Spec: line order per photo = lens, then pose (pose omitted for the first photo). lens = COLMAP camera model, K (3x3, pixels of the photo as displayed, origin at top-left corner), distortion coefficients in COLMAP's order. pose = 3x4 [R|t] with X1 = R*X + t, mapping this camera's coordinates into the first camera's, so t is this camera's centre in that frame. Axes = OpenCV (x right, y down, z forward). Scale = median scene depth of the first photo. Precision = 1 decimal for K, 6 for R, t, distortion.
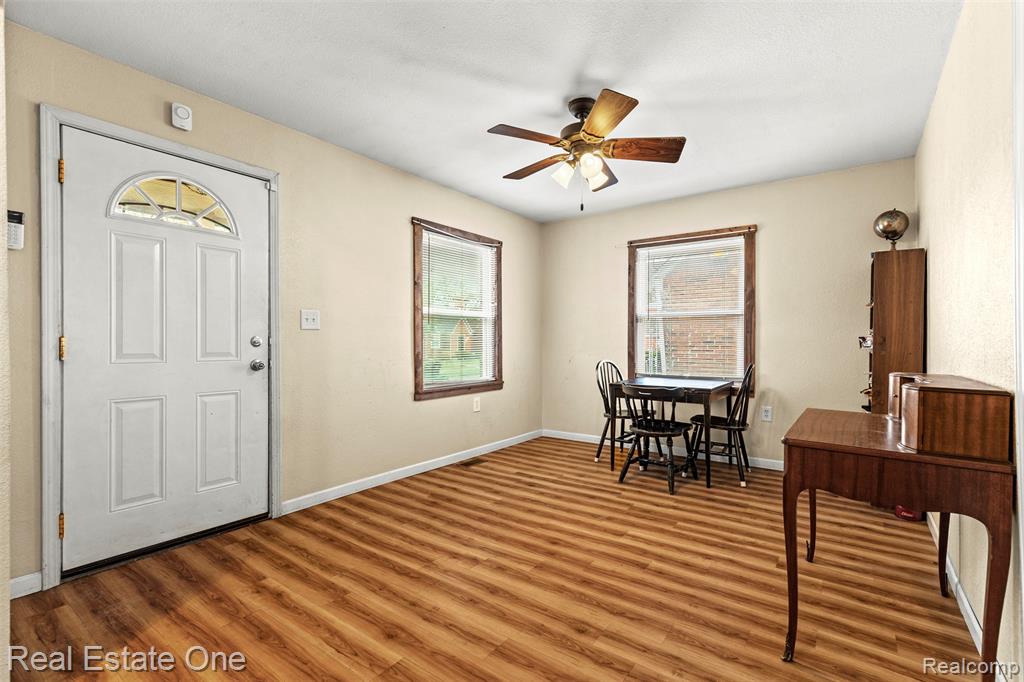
lens RADIAL K [[462.9, 0, 518.3], [0, 462.9, 348.3], [0, 0, 1]] dist [0.005541, 0.000298]
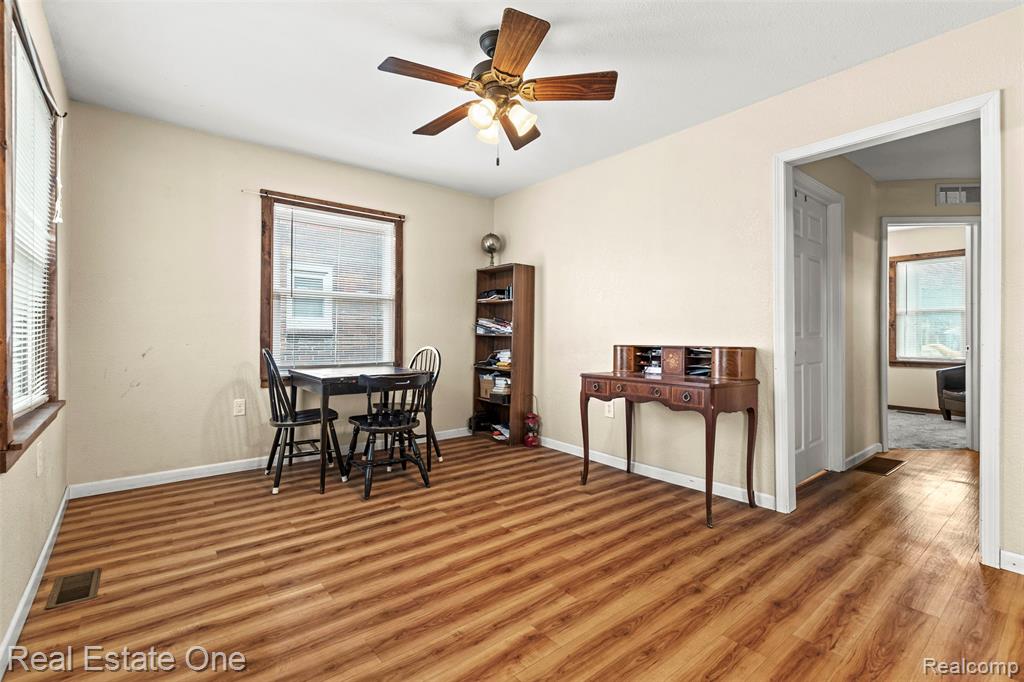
lens RADIAL K [[462.9, 0, 506.4], [0, 462.9, 334.8], [0, 0, 1]] dist [0.005541, 0.000298]
pose [[0.260624, 0.000788, 0.965440, -0.553039], [0.009377, 0.999950, -0.003347, 0.012736], [-0.965395, 0.009925, 0.260604, 0.627020]]
